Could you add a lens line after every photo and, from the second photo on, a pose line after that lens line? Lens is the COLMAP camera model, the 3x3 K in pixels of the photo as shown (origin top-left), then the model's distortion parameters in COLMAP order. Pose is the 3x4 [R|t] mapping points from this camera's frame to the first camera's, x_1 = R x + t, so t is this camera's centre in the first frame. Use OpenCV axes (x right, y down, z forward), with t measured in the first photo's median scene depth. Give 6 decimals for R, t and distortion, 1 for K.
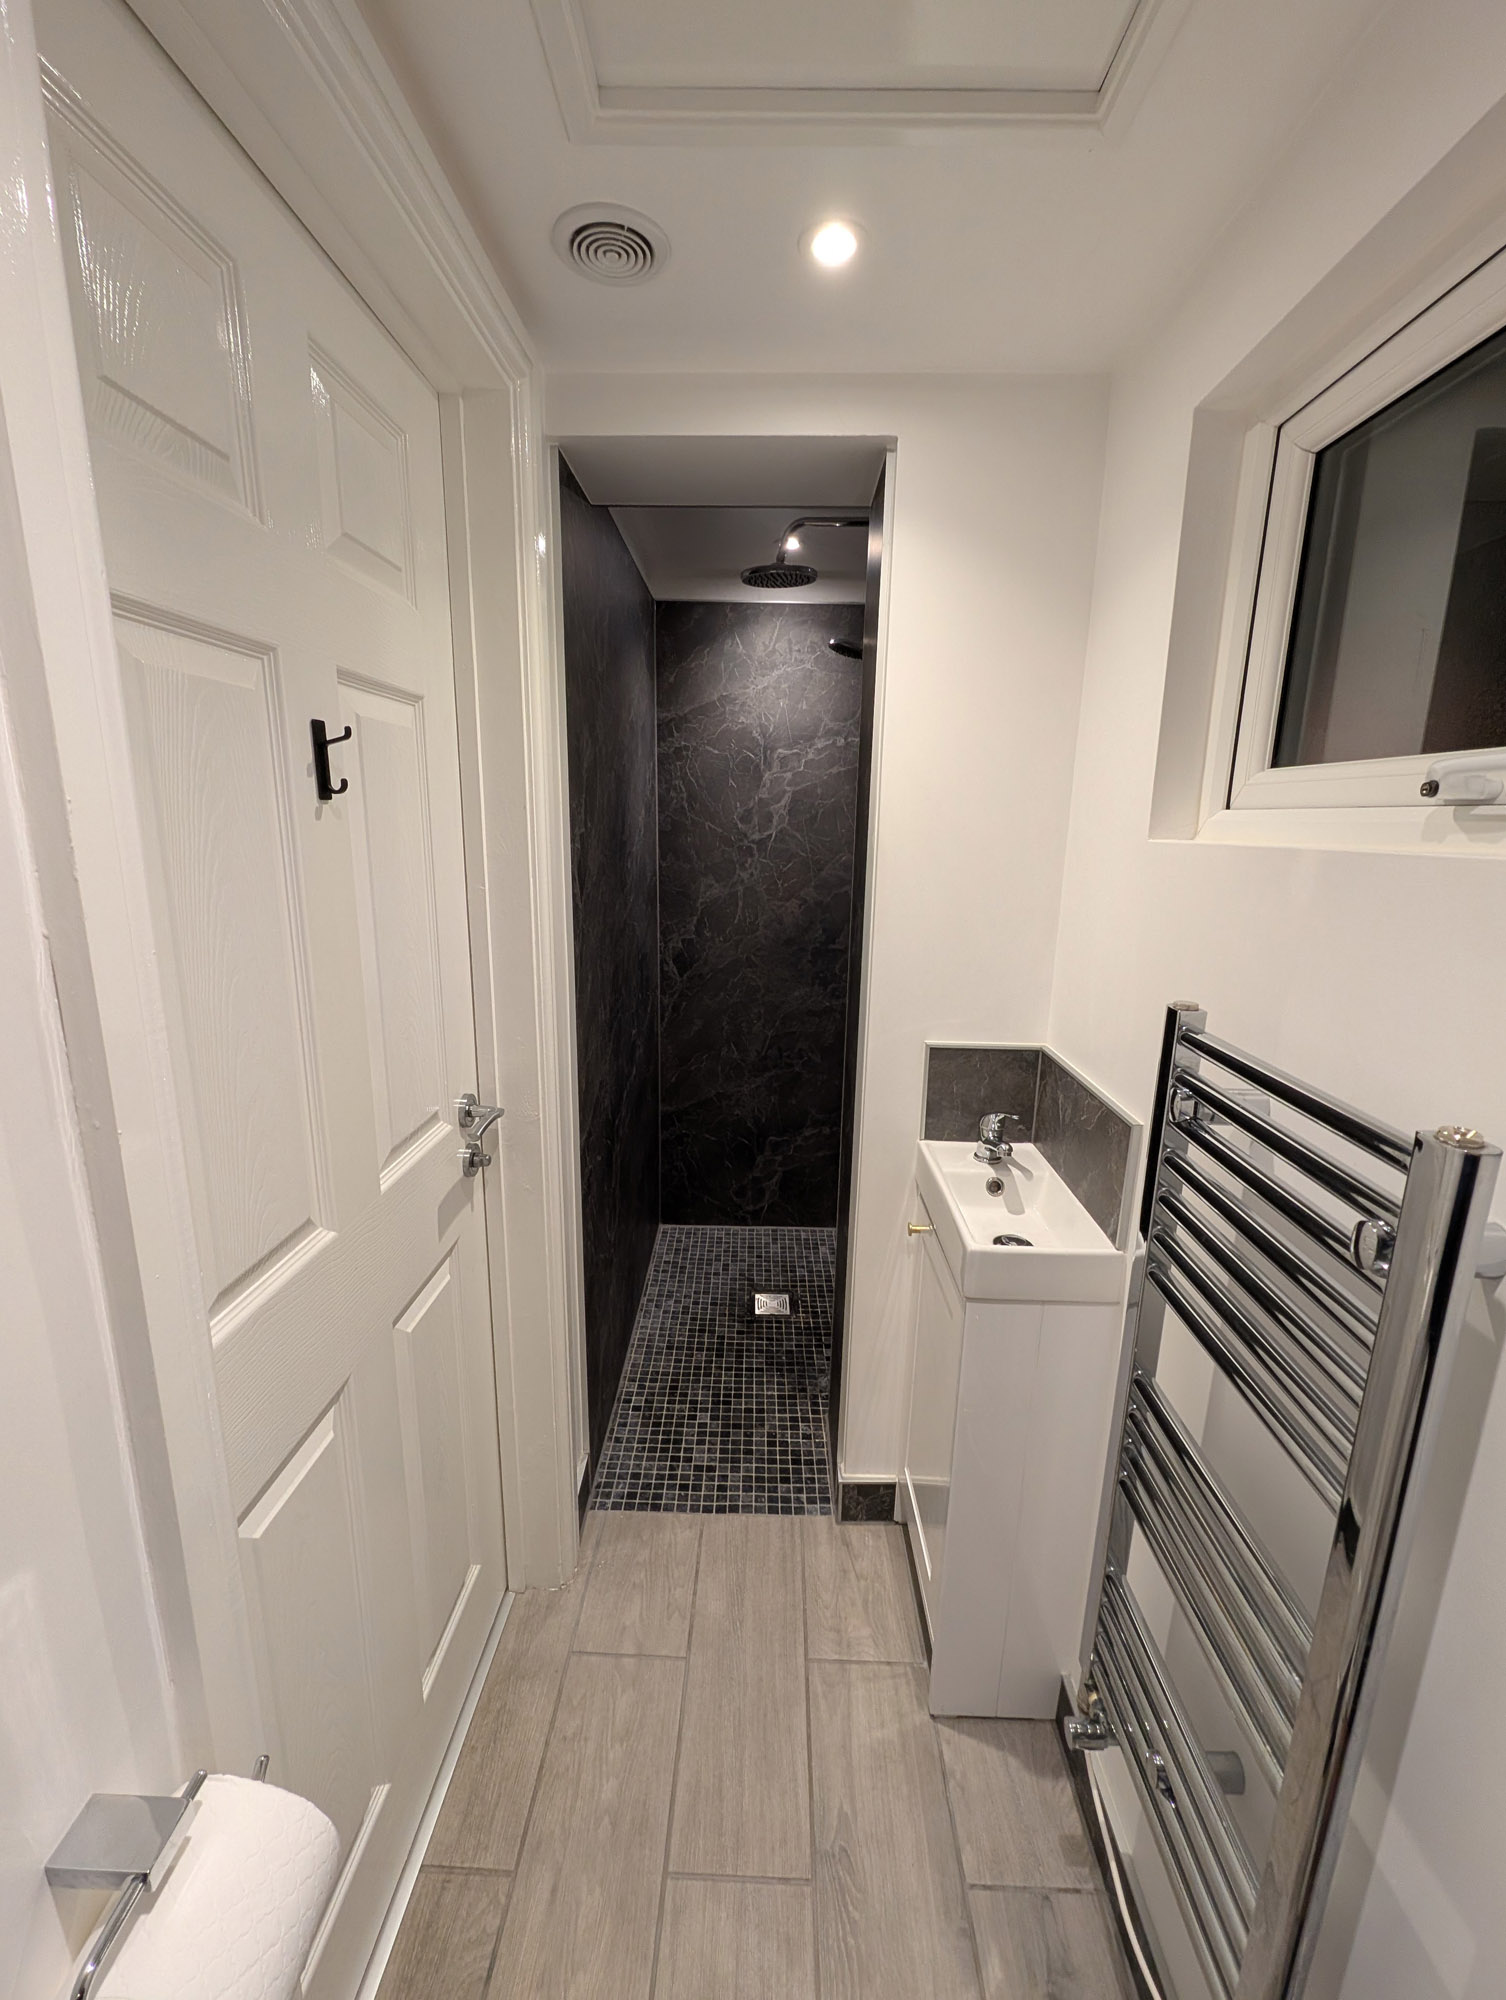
lens RADIAL K [[824.2, 0, 750.5], [0, 824.2, 997.8], [0, 0, 1]] dist [0.005031, -0.002629]
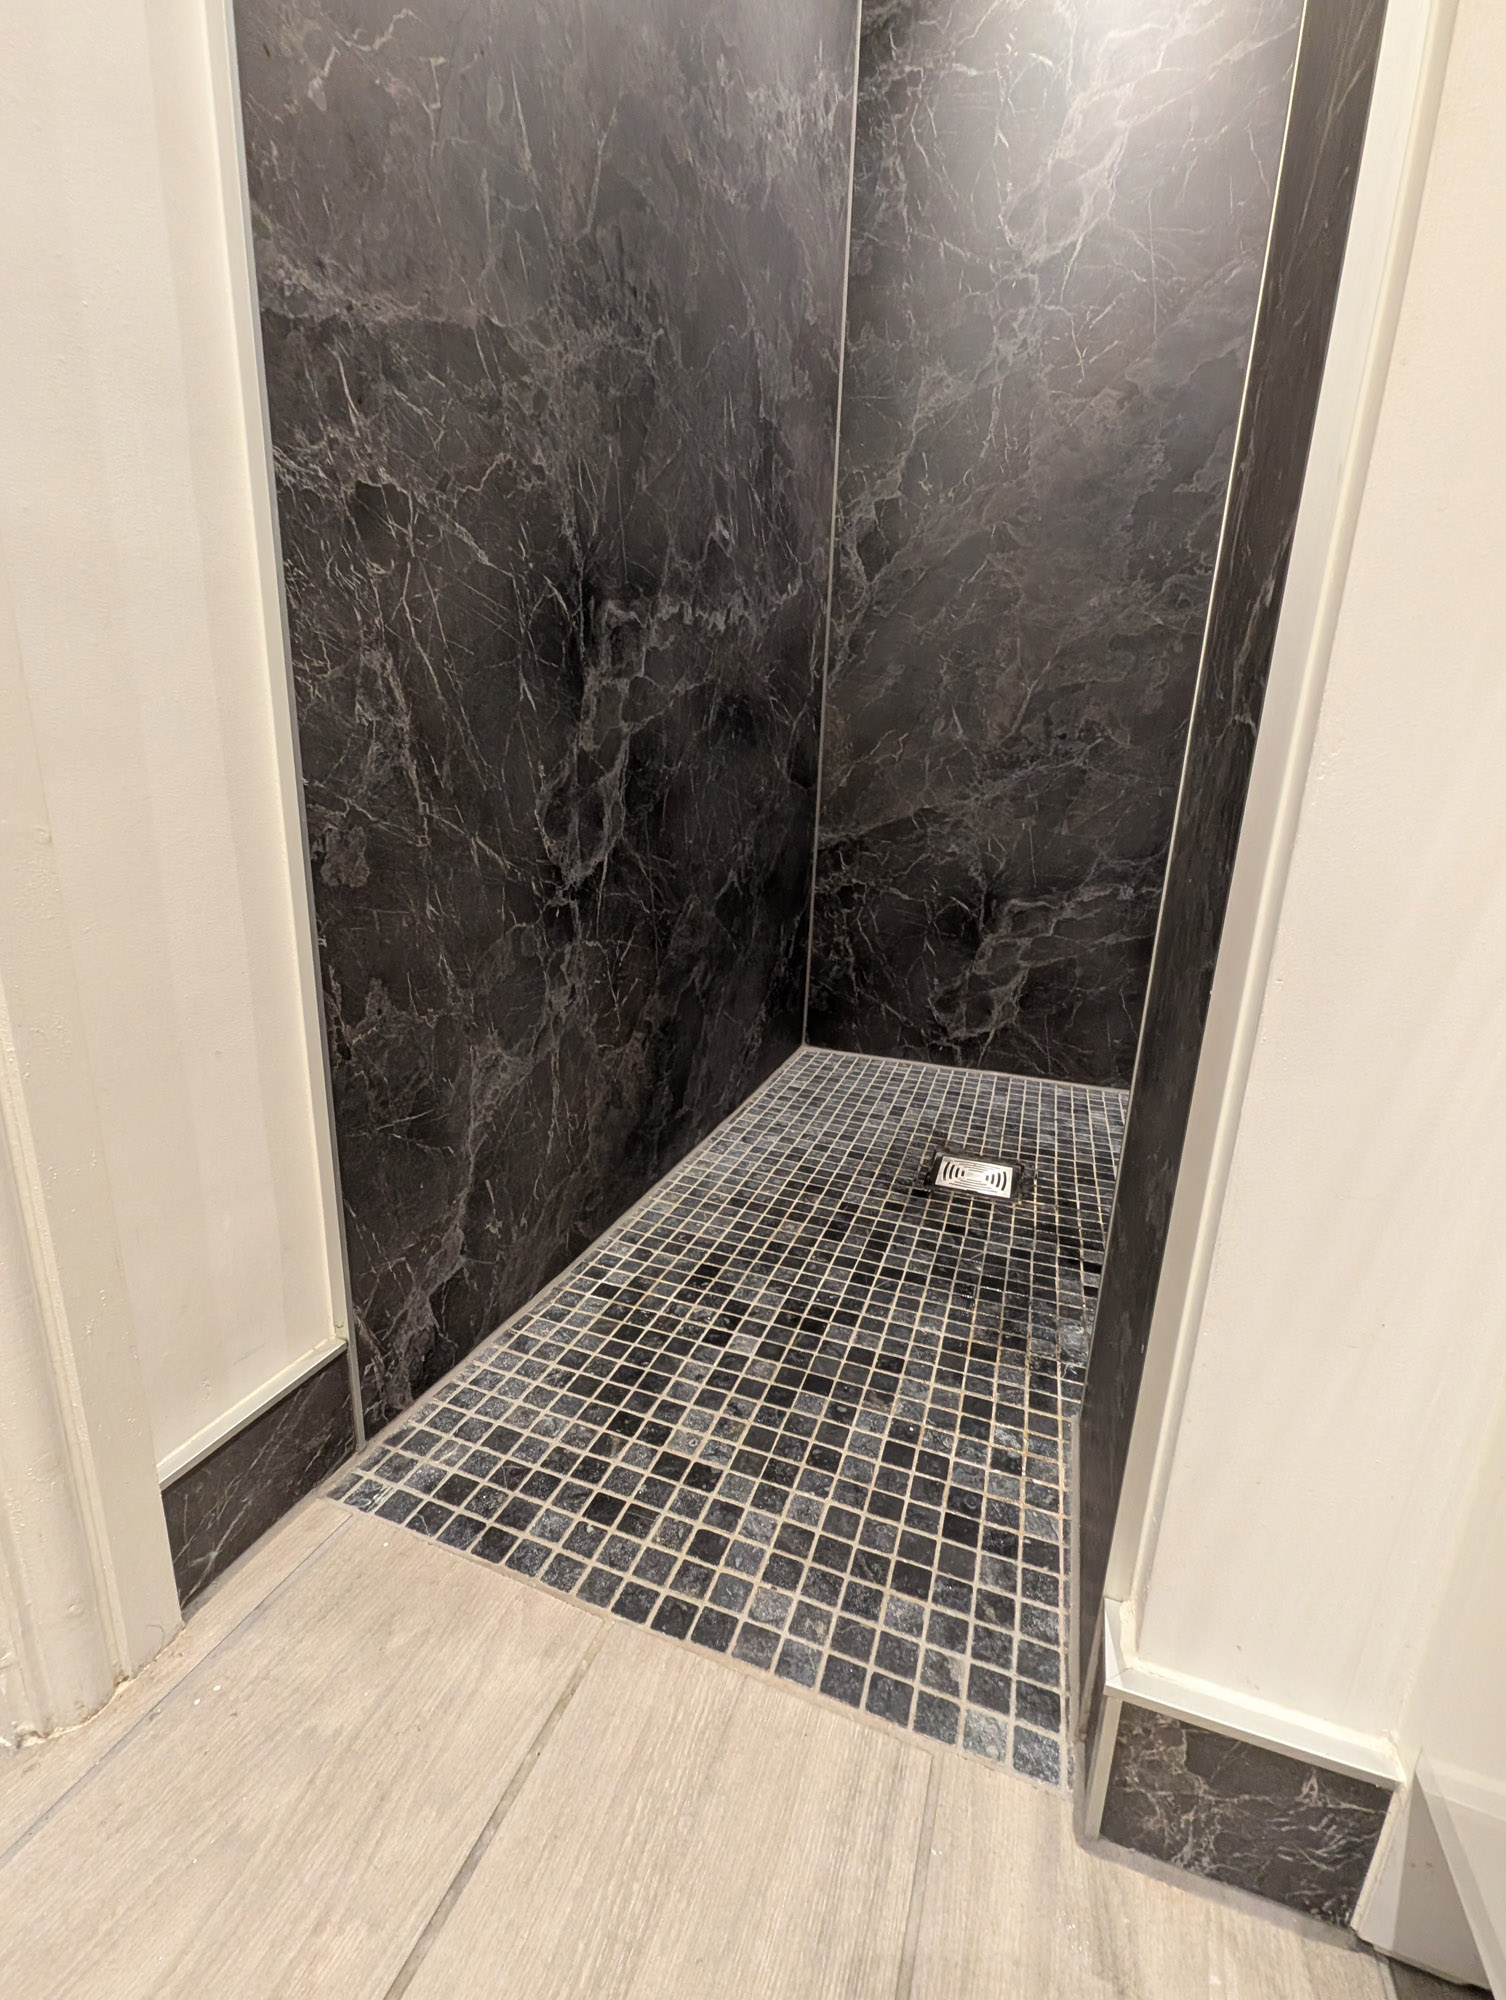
lens RADIAL K [[824.2, 0, 751.1], [0, 824.2, 998.5], [0, 0, 1]] dist [0.005031, -0.002629]
pose [[0.944288, 0.096508, -0.314654, 0.044641], [-0.089978, 0.995320, 0.035249, 0.263415], [0.316583, -0.004974, 0.948552, 0.501013]]
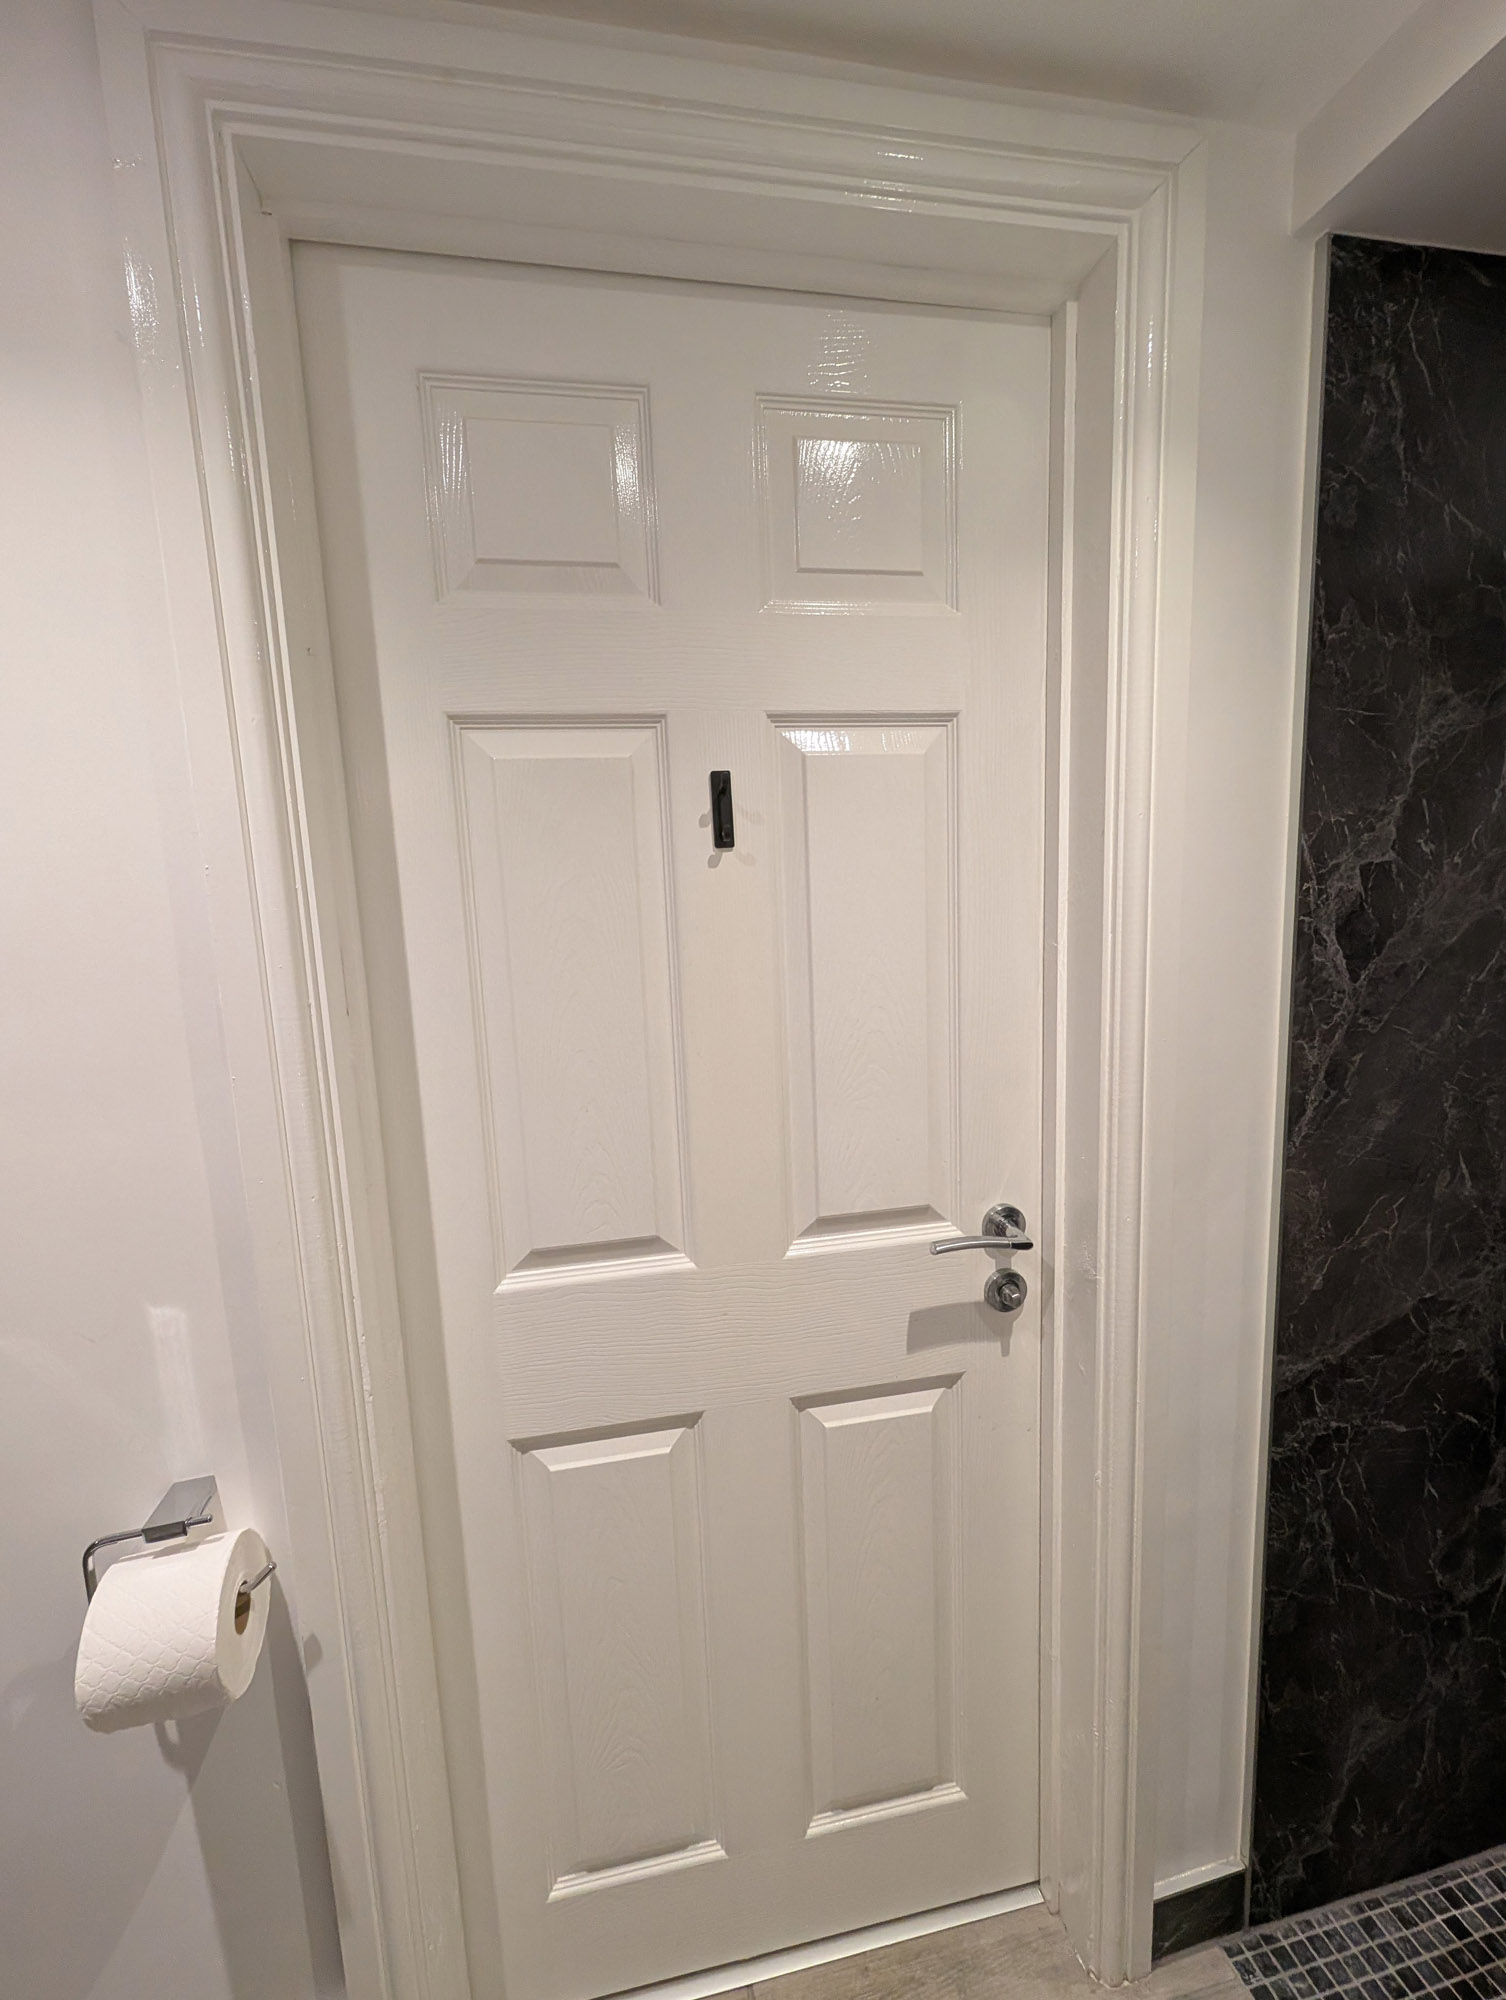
lens RADIAL K [[824.2, 0, 749.5], [0, 824.2, 1010.4], [0, 0, 1]] dist [0.005031, -0.002629]
pose [[0.975048, -0.083752, 0.205591, -0.438178], [0.099900, 0.992571, -0.069447, -0.015529], [-0.198247, 0.088253, 0.976171, 0.792820]]
